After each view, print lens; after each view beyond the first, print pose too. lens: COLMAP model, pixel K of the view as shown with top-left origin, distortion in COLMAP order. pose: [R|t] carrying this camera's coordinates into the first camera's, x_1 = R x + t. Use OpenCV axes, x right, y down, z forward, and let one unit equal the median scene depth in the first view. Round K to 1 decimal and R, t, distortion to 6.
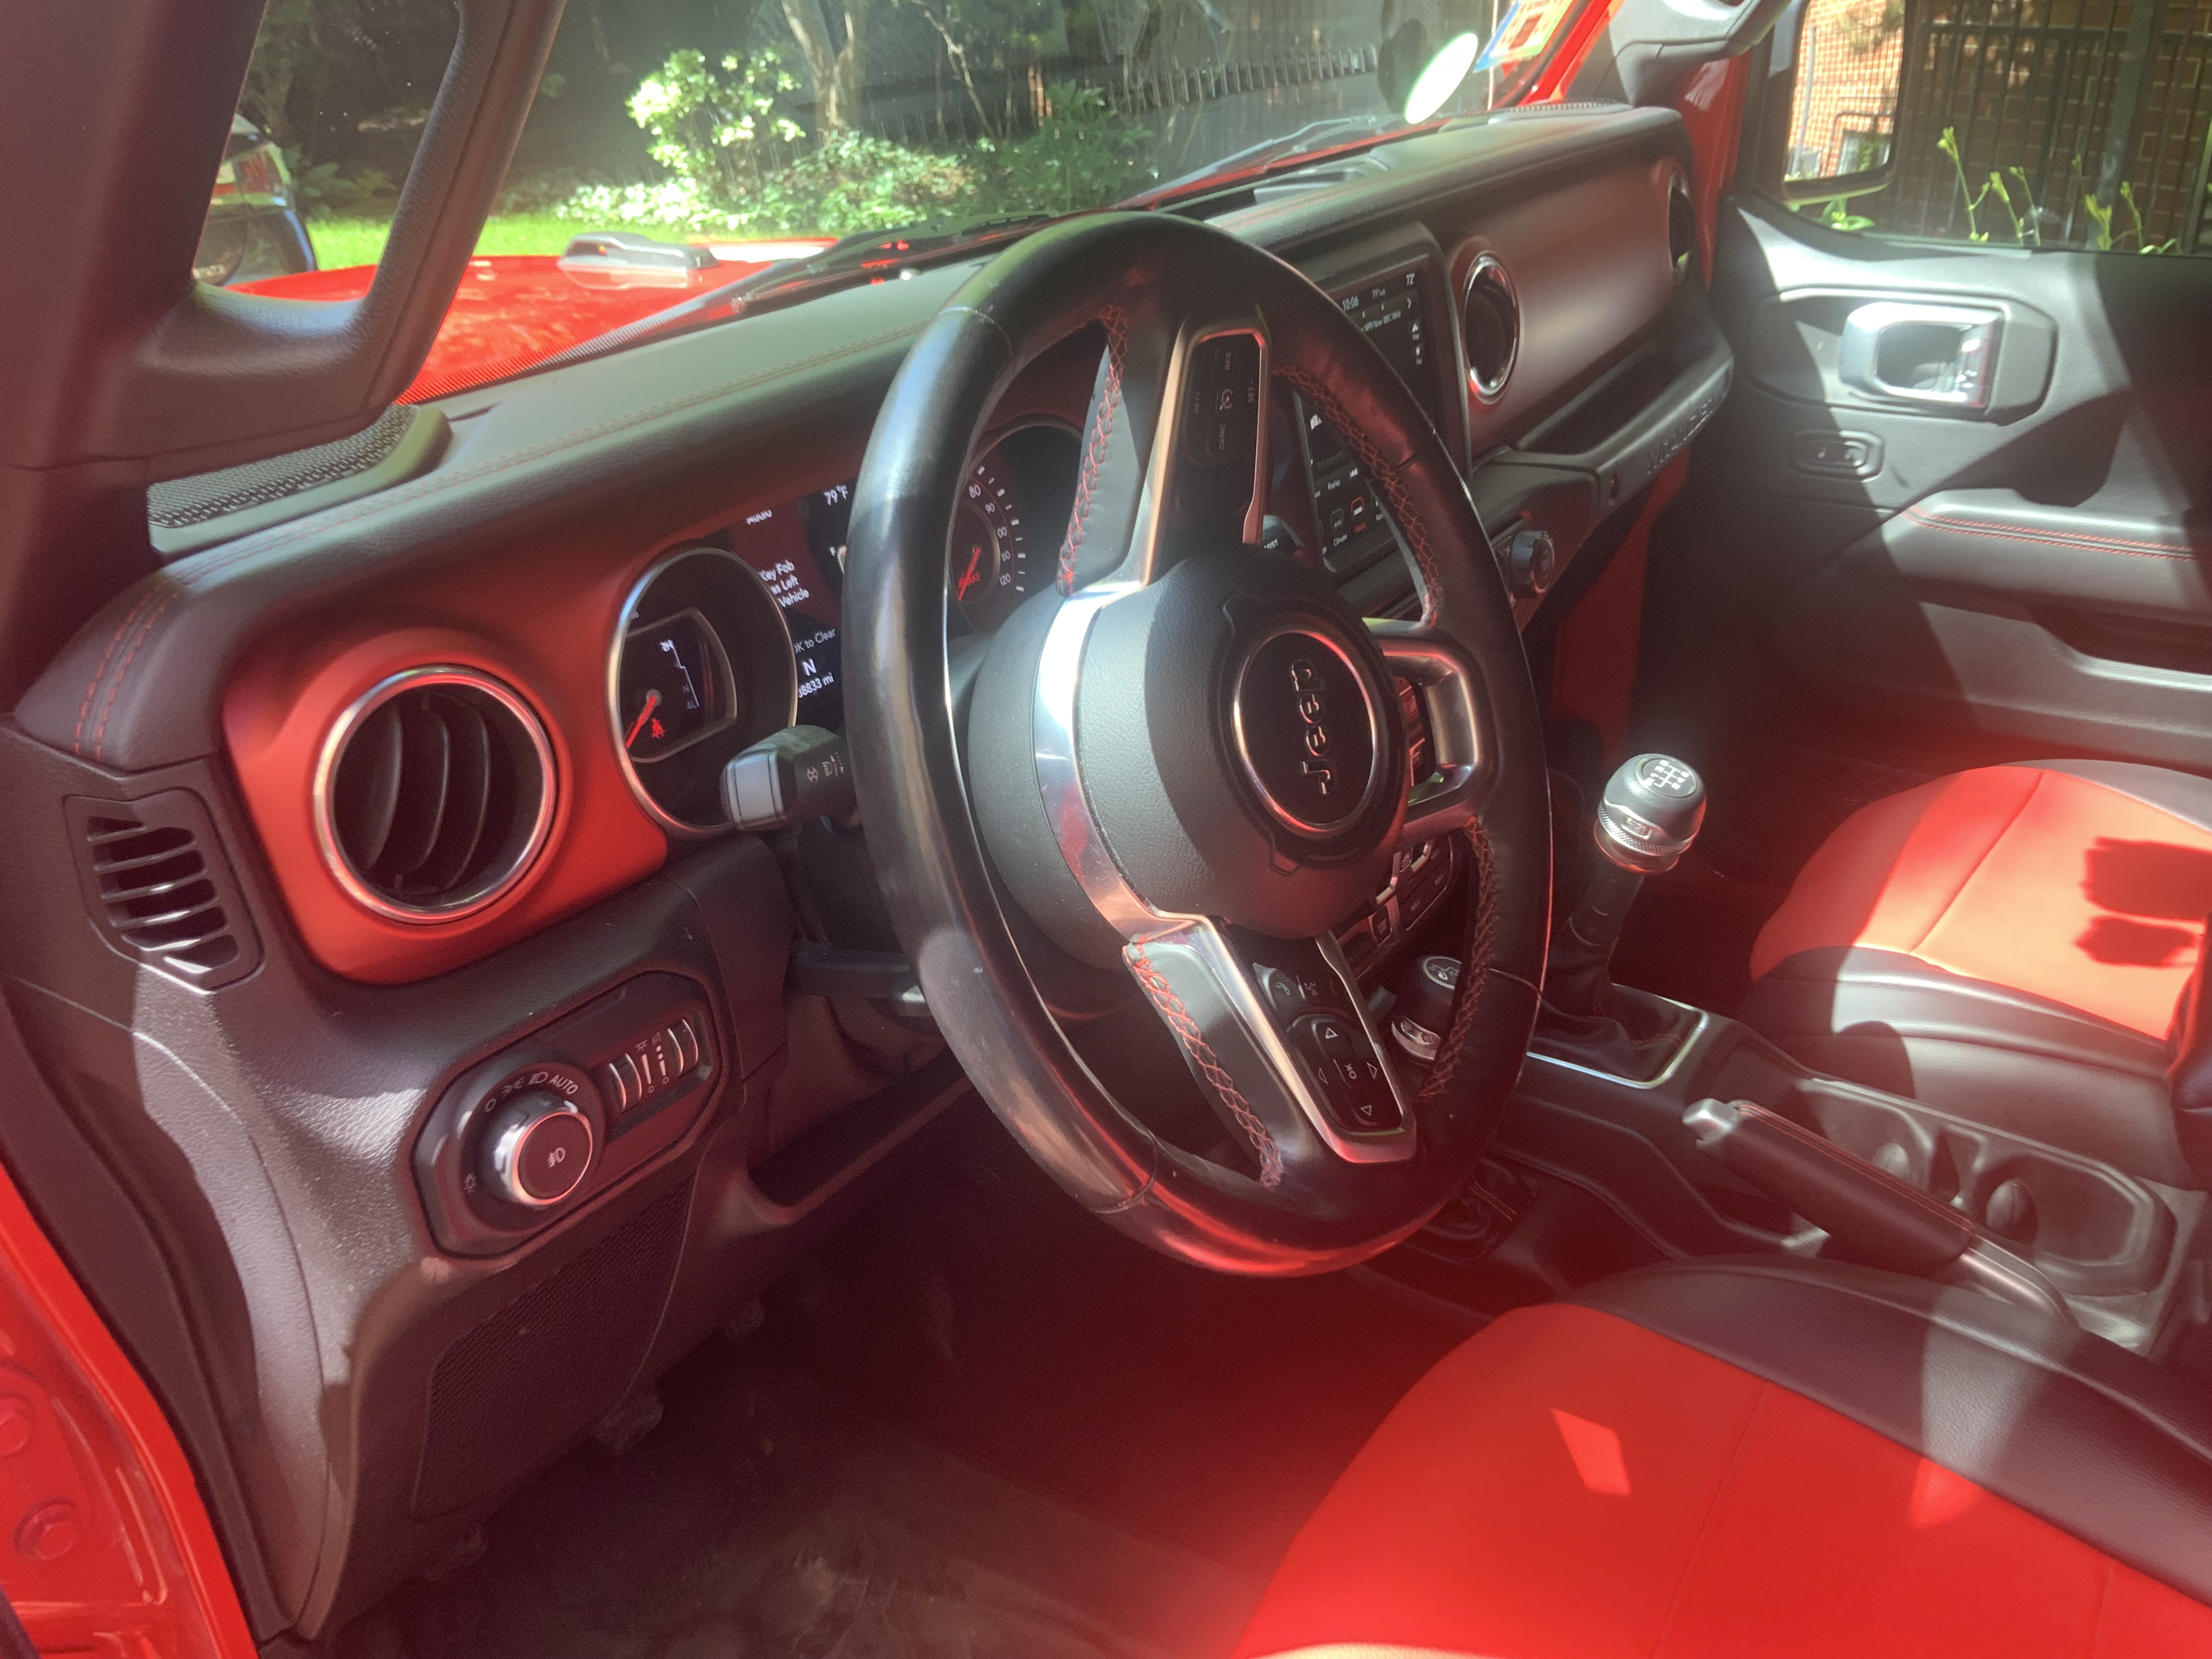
lens RADIAL K [[1831.6, 0, 1100.7], [0, 1831.6, 820.1], [0, 0, 1]] dist [0.025715, -0.041869]
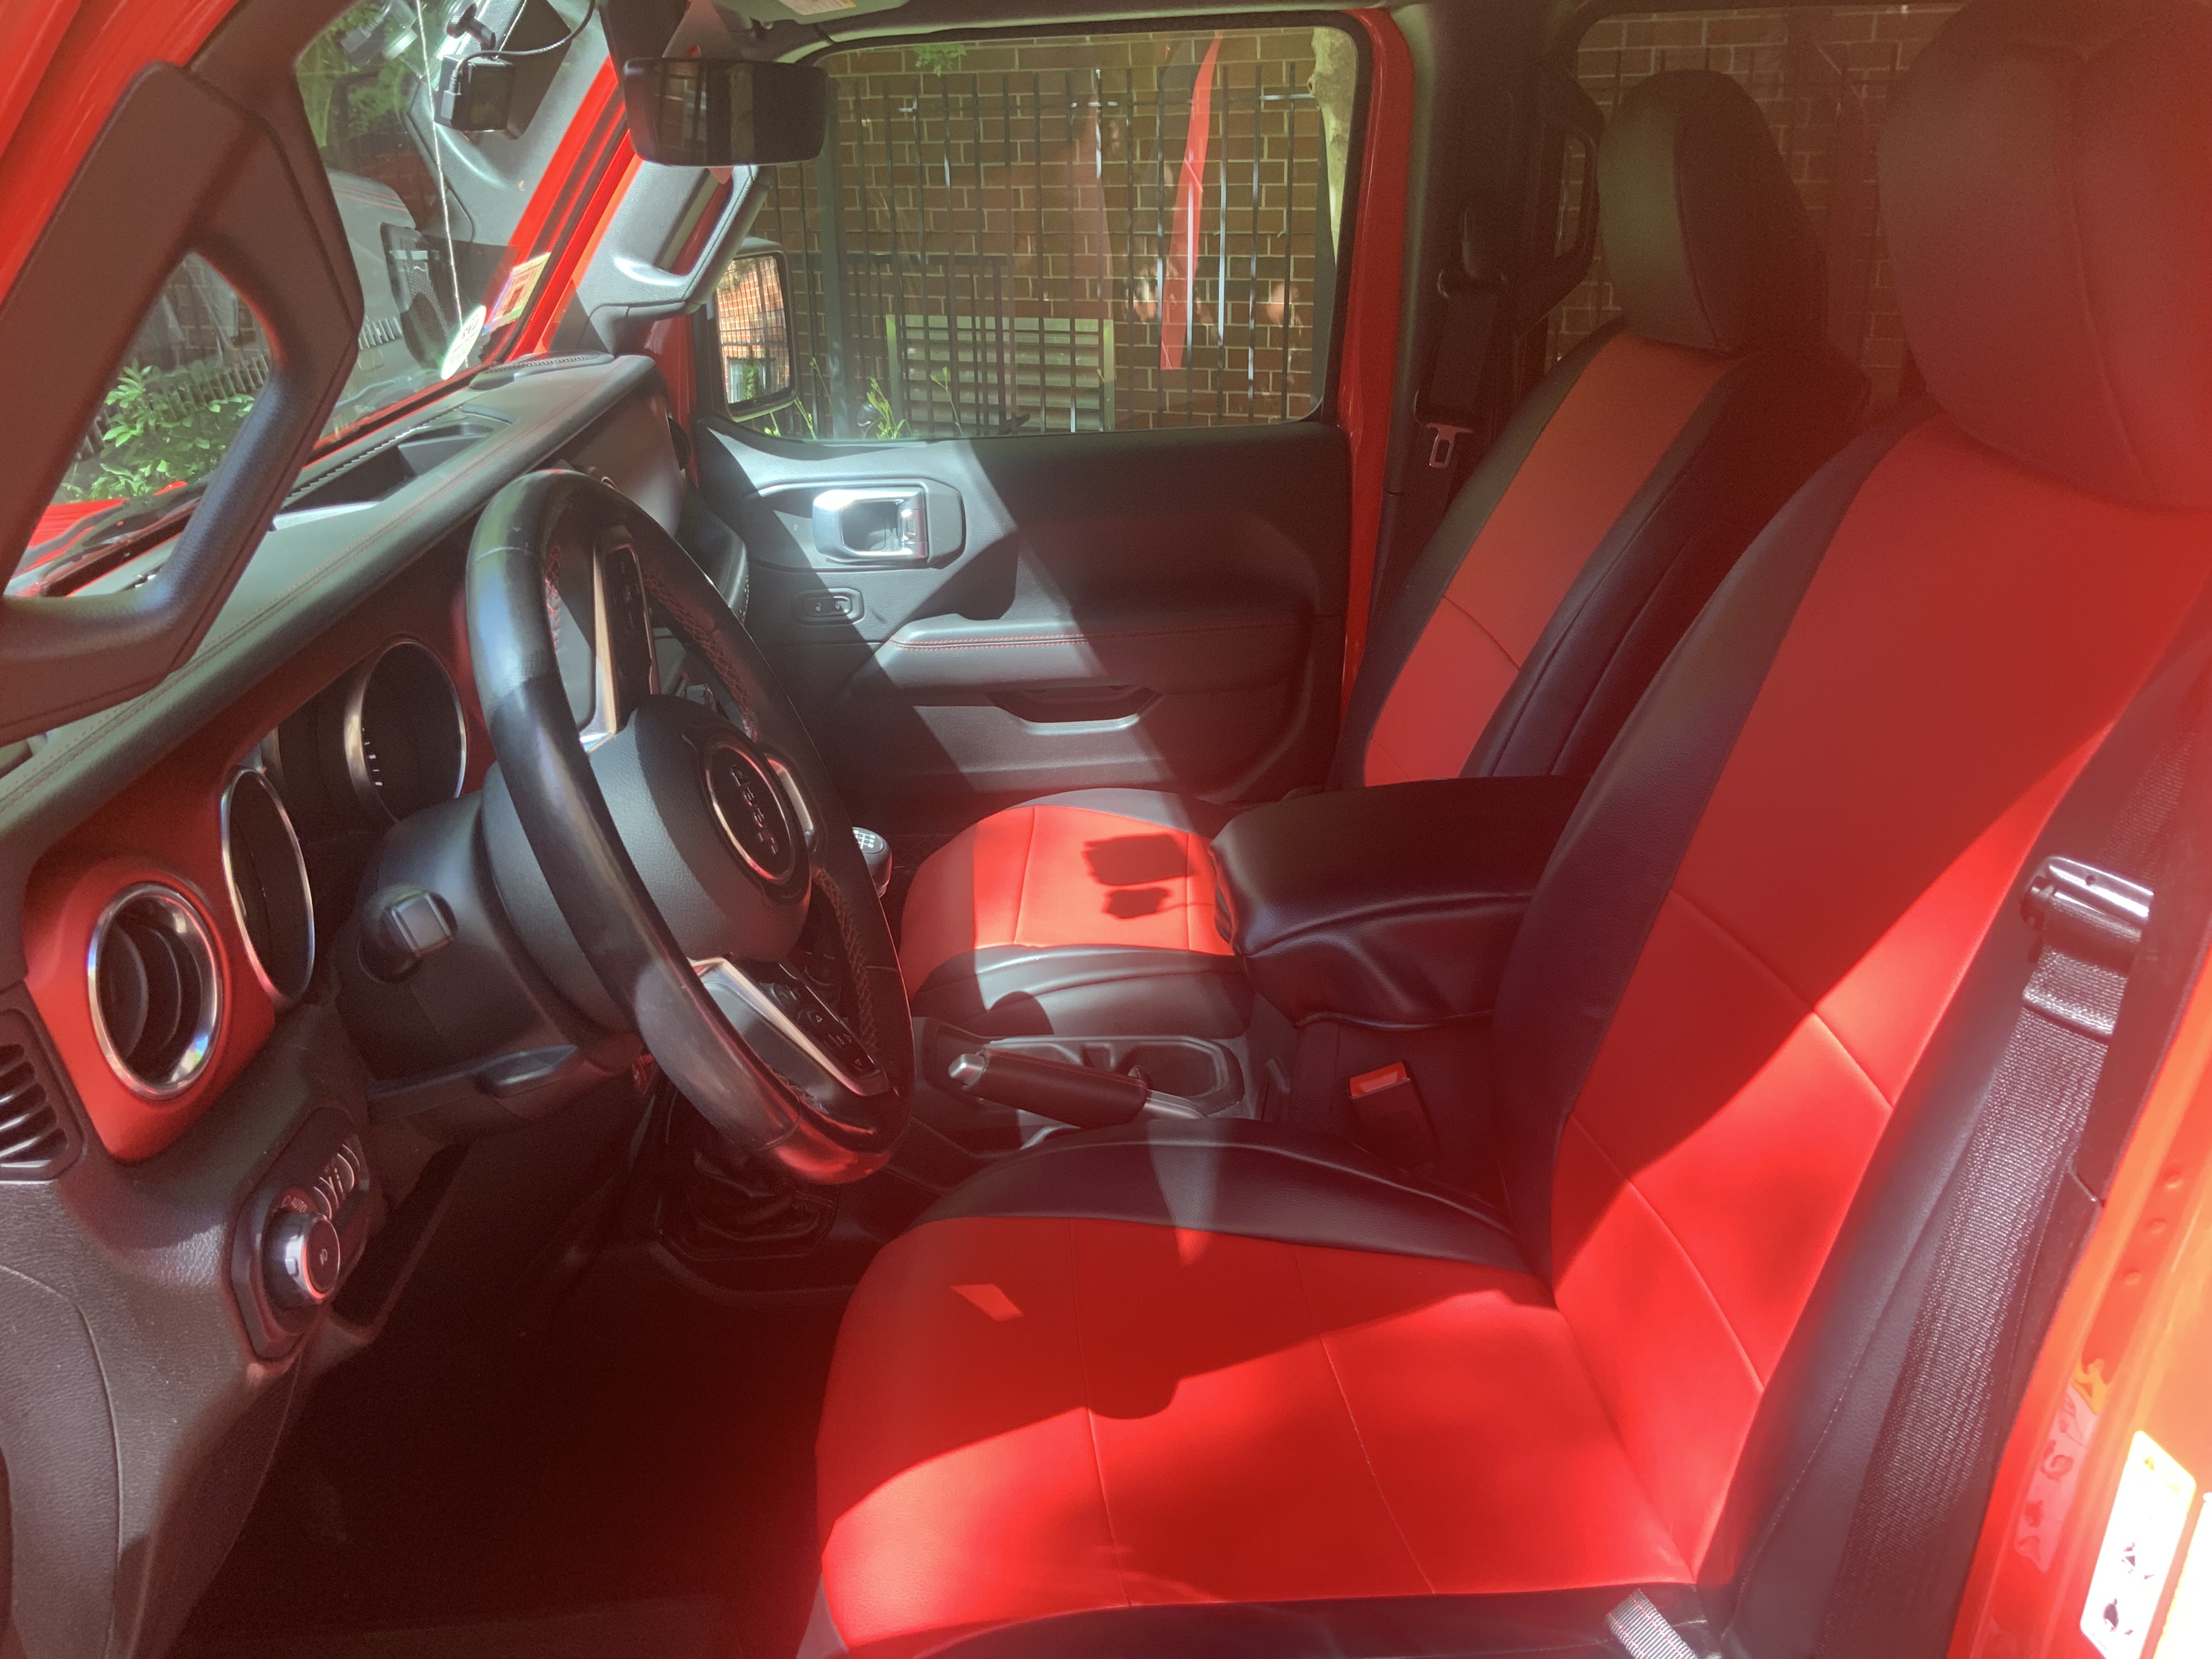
lens RADIAL K [[1801.9, 0, 1029.7], [0, 1801.9, 819.2], [0, 0, 1]] dist [0.144266, -0.262163]
pose [[0.823156, -0.200041, 0.531412, -0.205066], [0.256380, 0.965995, -0.033498, 0.025947], [-0.506640, 0.163818, 0.846451, -0.133187]]
